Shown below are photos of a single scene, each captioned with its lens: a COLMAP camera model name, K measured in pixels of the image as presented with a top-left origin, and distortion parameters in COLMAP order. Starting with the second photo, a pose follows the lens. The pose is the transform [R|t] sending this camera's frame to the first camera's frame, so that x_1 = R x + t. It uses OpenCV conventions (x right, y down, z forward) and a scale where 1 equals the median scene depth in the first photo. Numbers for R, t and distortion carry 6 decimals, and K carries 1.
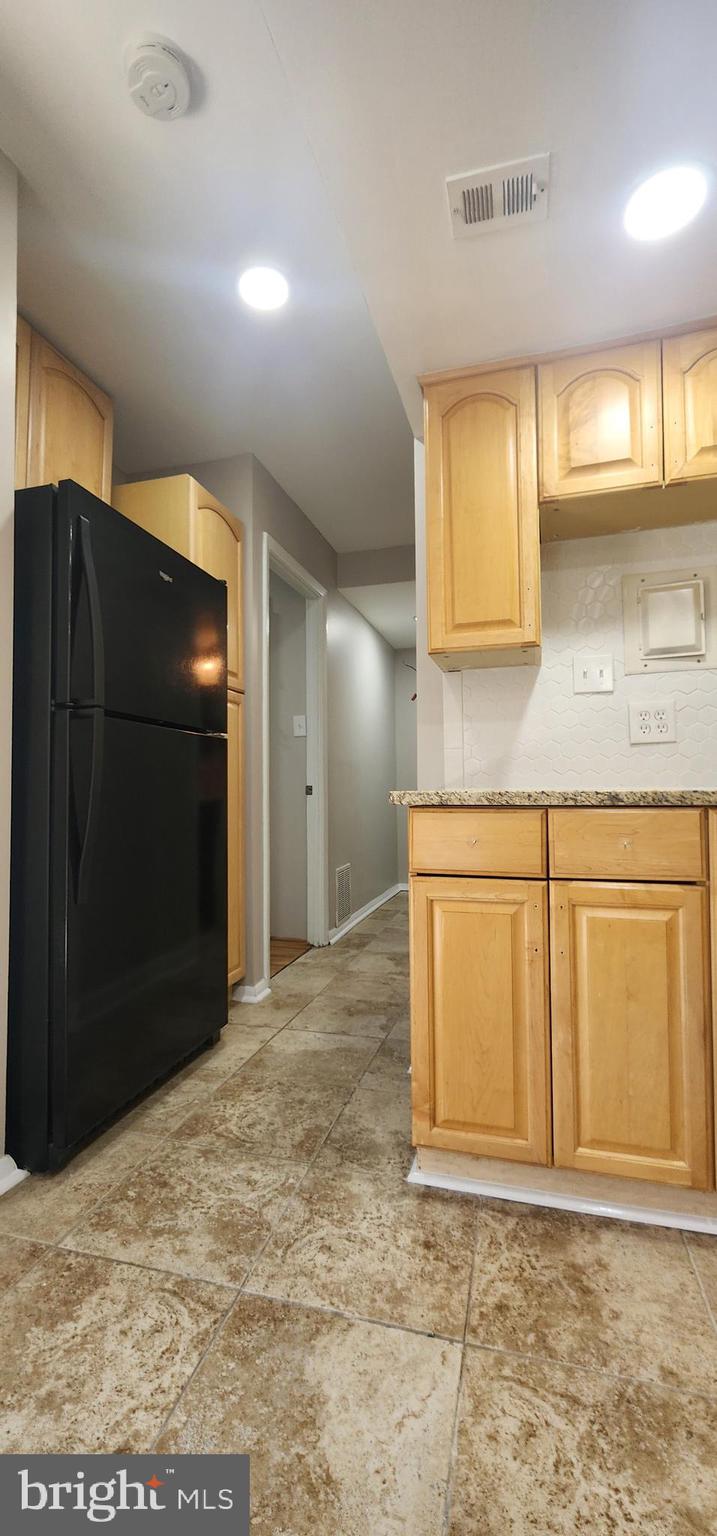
lens RADIAL K [[626.6, 0, 355.1], [0, 626.6, 775.8], [0, 0, 1]] dist [-0.002183, -0.000180]
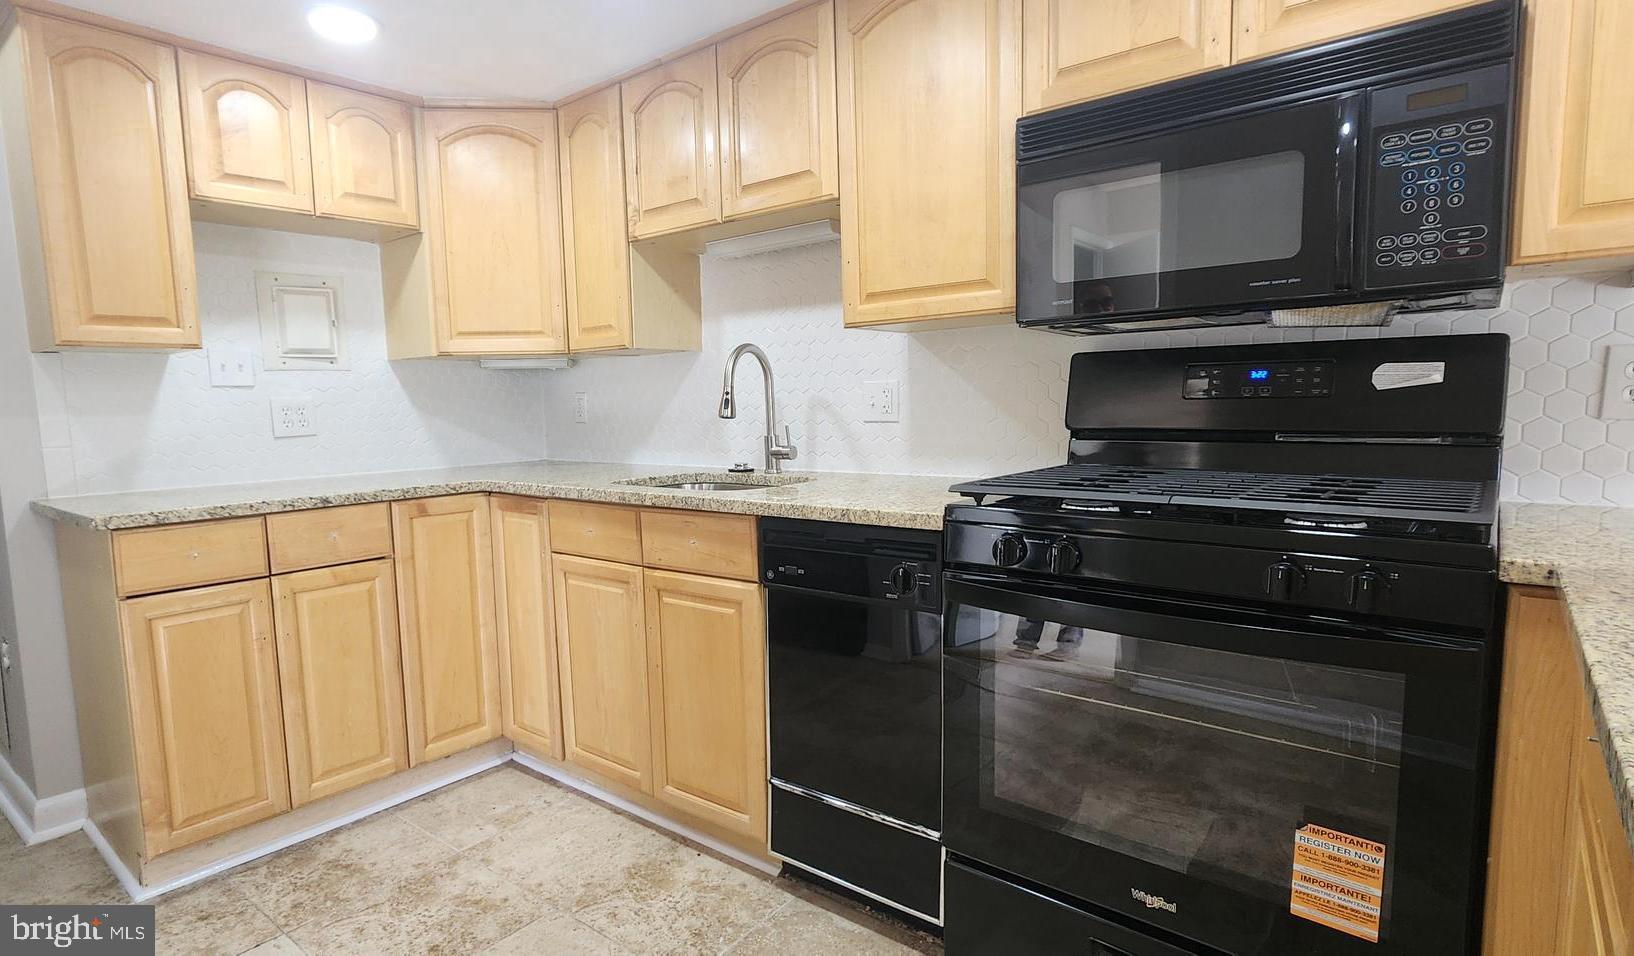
lens RADIAL K [[848.5, 0, 817.0], [0, 848.5, 478.0], [0, 0, 1]] dist [-0.002615, -0.000980]
pose [[0.359385, -0.084015, 0.929400, -0.772444], [-0.007472, 0.995648, 0.092893, -0.168967], [-0.933159, -0.040329, 0.357194, -0.495159]]
